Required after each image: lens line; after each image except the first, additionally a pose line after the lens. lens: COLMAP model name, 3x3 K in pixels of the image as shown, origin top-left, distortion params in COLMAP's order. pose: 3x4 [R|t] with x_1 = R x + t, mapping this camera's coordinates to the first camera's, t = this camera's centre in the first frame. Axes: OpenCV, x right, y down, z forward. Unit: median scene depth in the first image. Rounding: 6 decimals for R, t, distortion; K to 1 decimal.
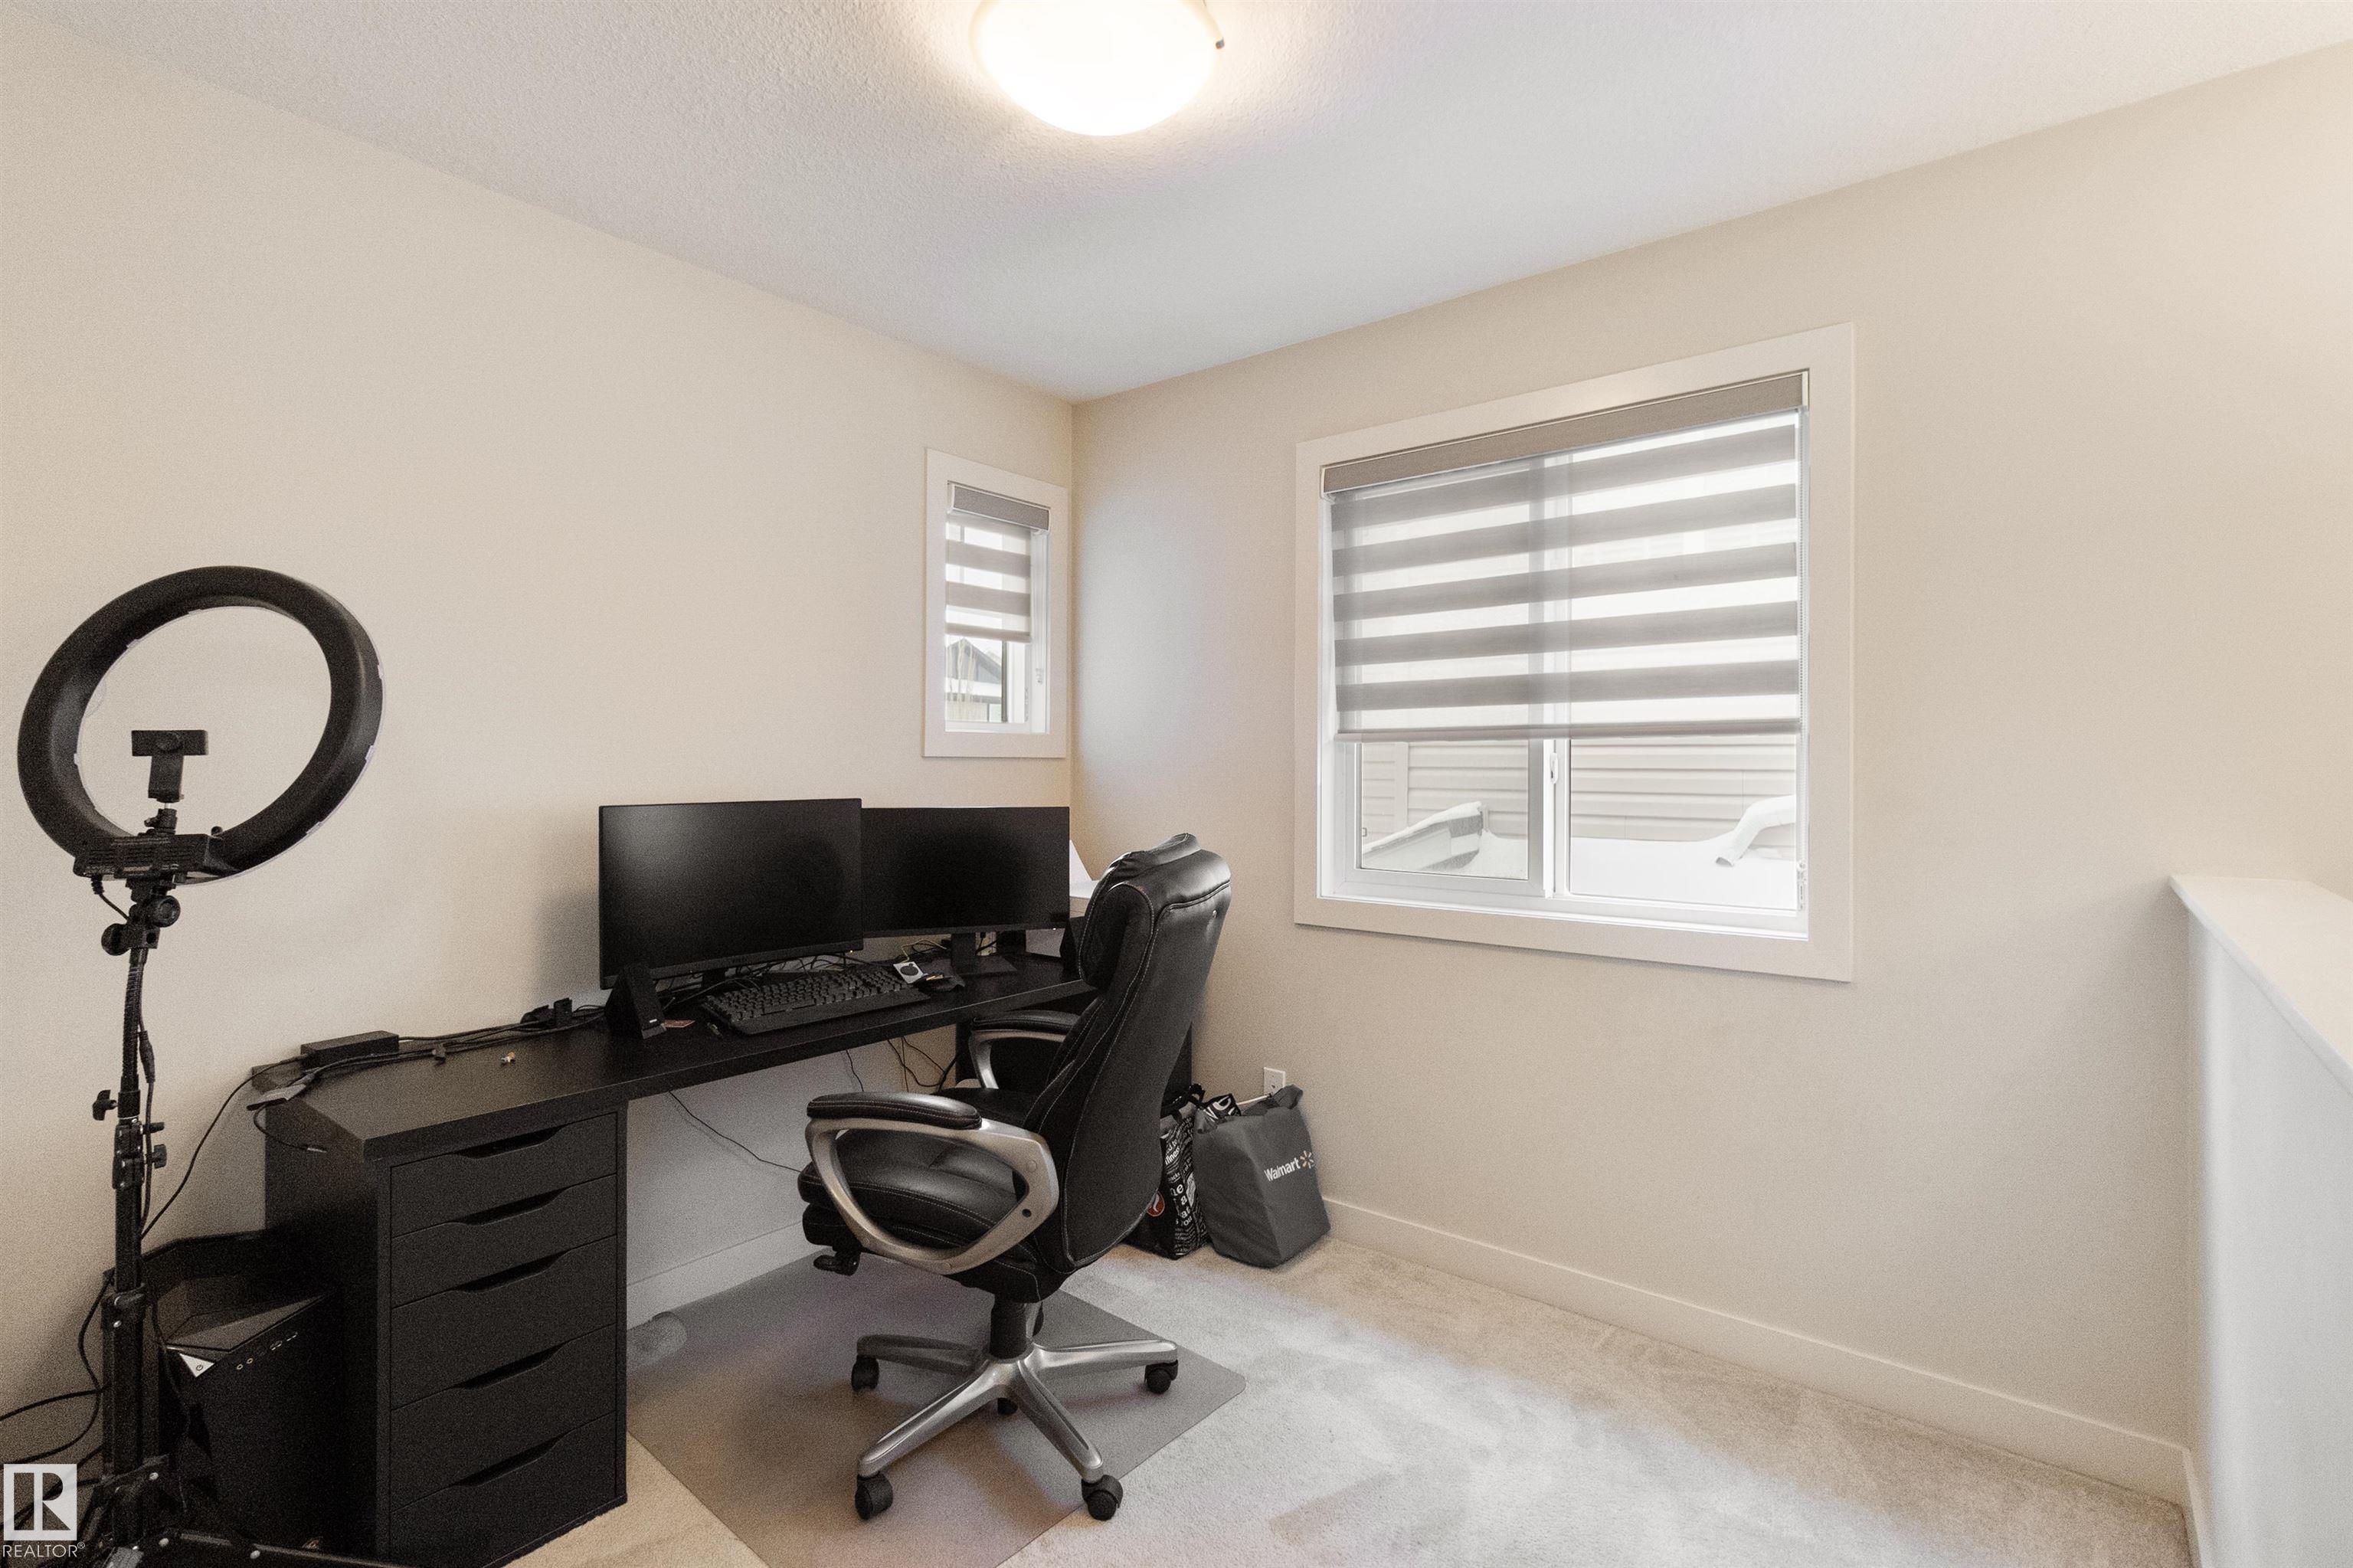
lens RADIAL K [[1082.8, 0, 1181.2], [0, 1082.8, 748.9], [0, 0, 1]] dist [-0.000016, 0.000787]
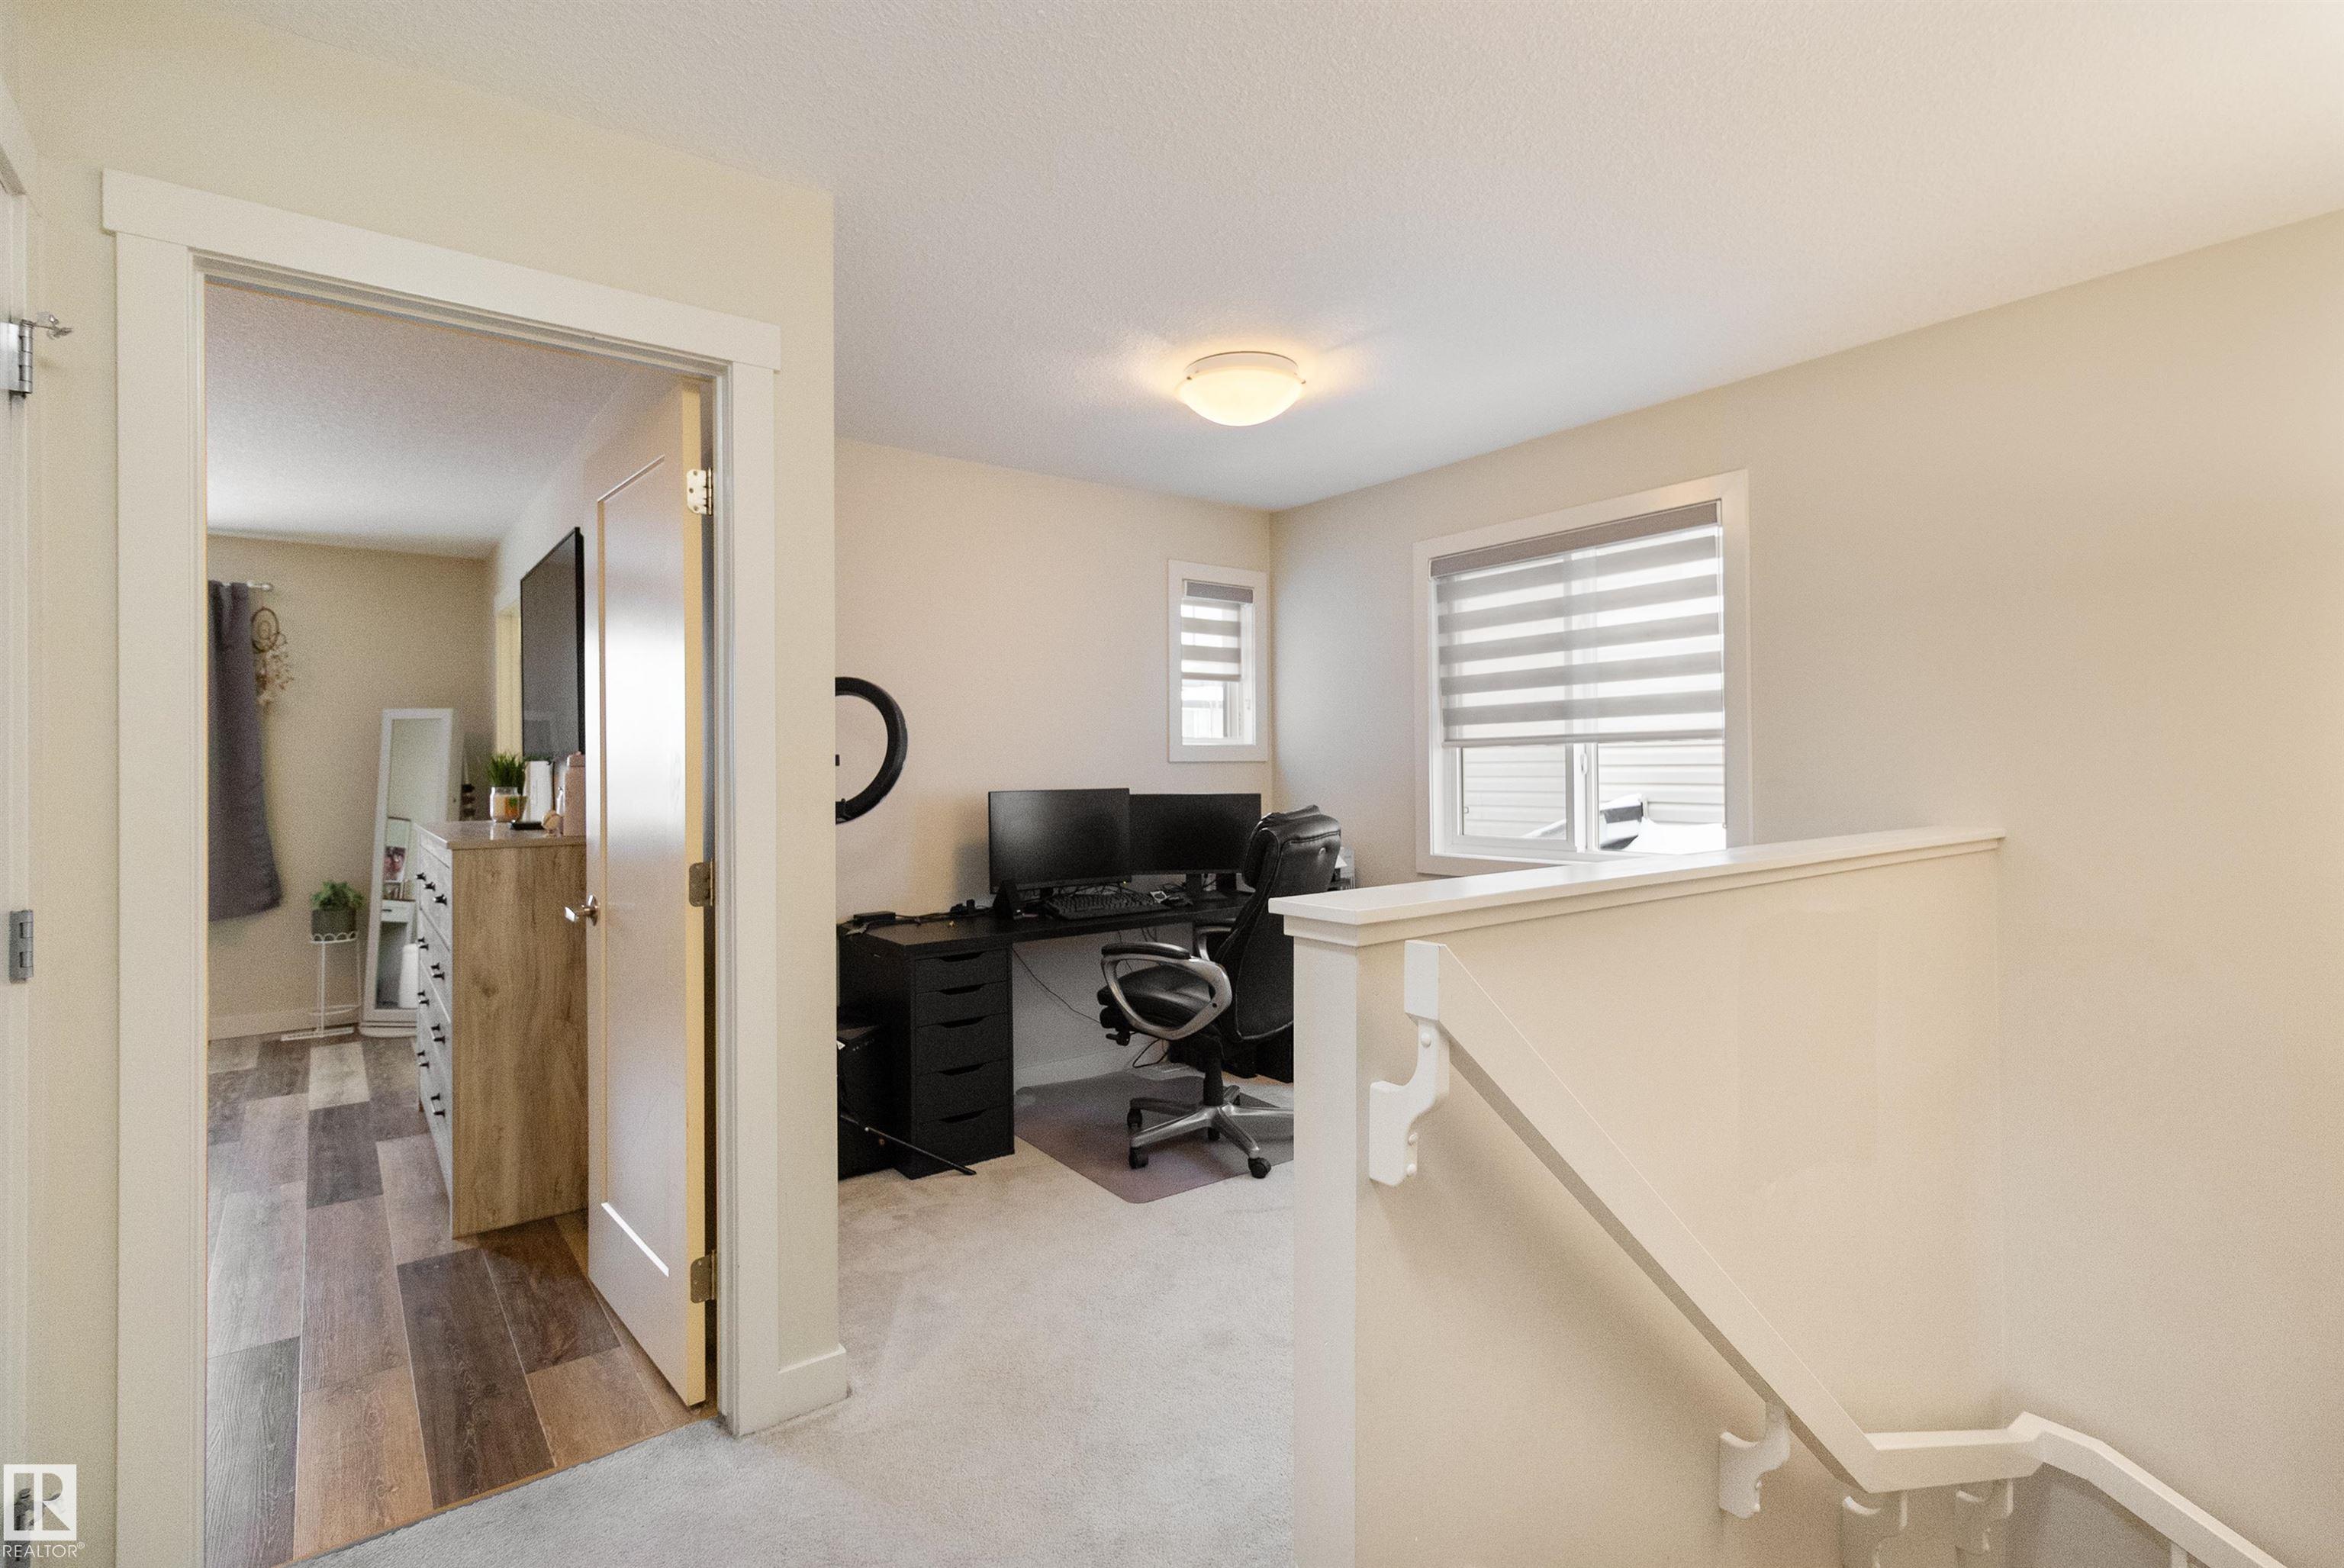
lens RADIAL K [[1169.1, 0, 1216.4], [0, 1169.1, 753.8], [0, 0, 1]] dist [0.000841, 0.000411]
pose [[0.974638, -0.015623, -0.223243, 0.249400], [0.015963, 0.999873, -0.000284, -0.003505], [0.223219, -0.003287, 0.974763, -0.756434]]
